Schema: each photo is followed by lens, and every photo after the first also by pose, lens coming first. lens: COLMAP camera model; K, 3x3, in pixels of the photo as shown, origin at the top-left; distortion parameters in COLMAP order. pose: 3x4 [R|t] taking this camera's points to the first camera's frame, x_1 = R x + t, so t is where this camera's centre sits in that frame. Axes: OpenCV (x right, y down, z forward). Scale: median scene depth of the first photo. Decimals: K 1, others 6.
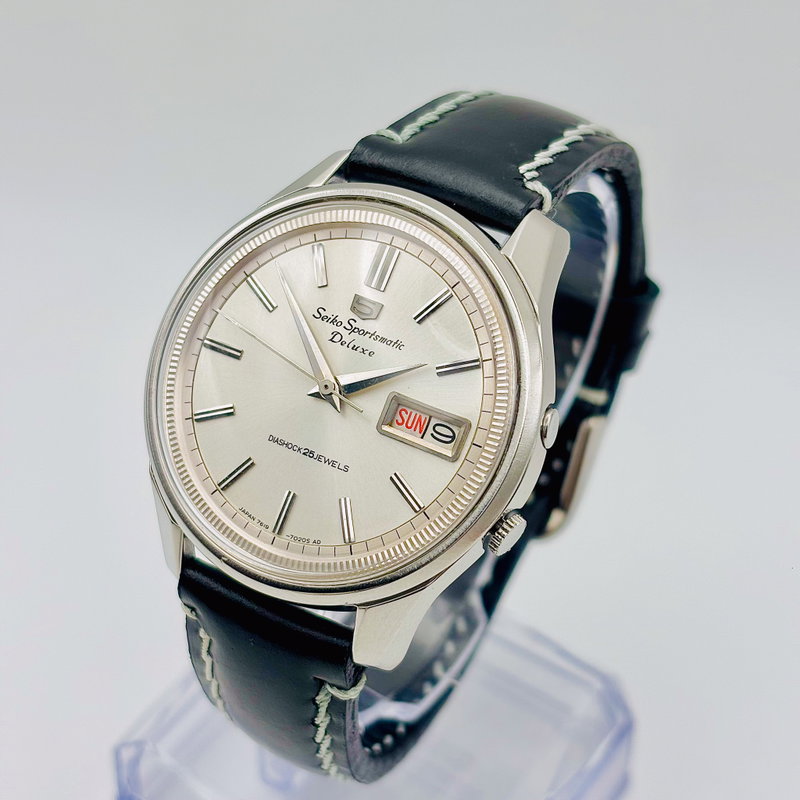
lens RADIAL K [[1635.9, 0, 413.9], [0, 1635.9, 401.7], [0, 0, 1]] dist [0.327065, 0.000000]
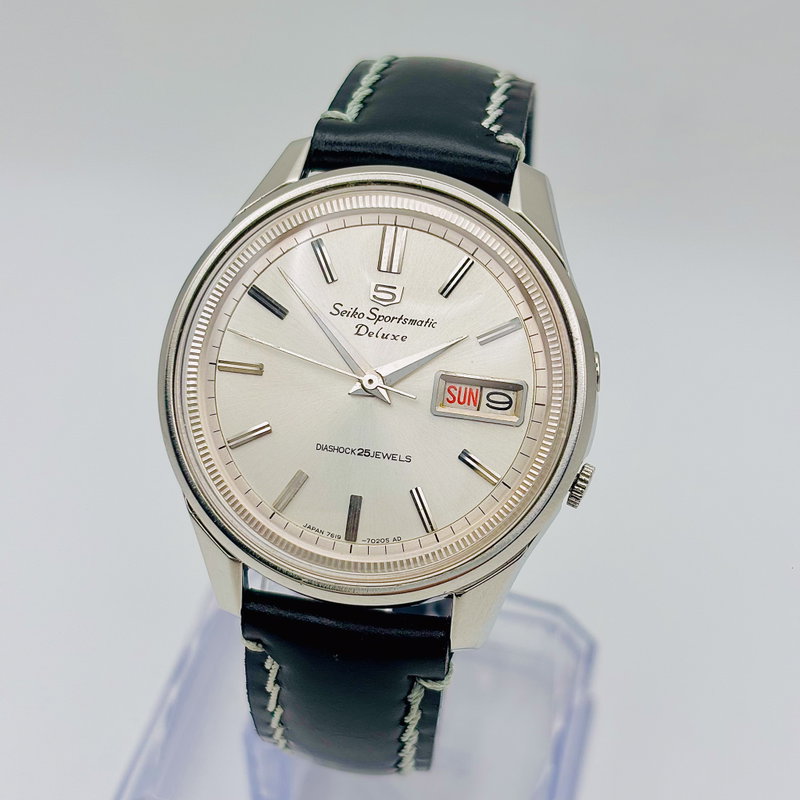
lens RADIAL K [[1635.9, 0, 403.9], [0, 1635.9, 396.4], [0, 0, 1]] dist [0.327065, 0.000000]
pose [[0.943609, -0.222936, 0.244746, -0.268743], [0.218312, 0.974784, 0.046224, -0.040187], [-0.248880, 0.009814, 0.968485, 0.056652]]
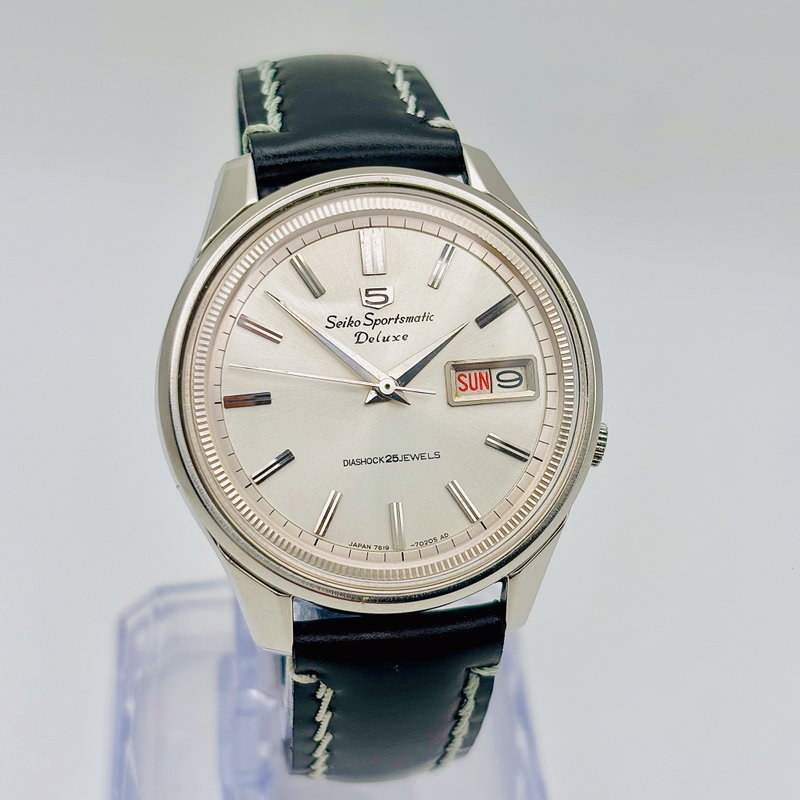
lens RADIAL K [[1635.9, 0, 395.1], [0, 1635.9, 396.3], [0, 0, 1]] dist [0.327065, 0.000000]
pose [[0.786763, -0.411150, 0.460390, -0.482818], [0.395949, 0.908359, 0.134569, -0.128203], [-0.473527, 0.076417, 0.877458, 0.157547]]
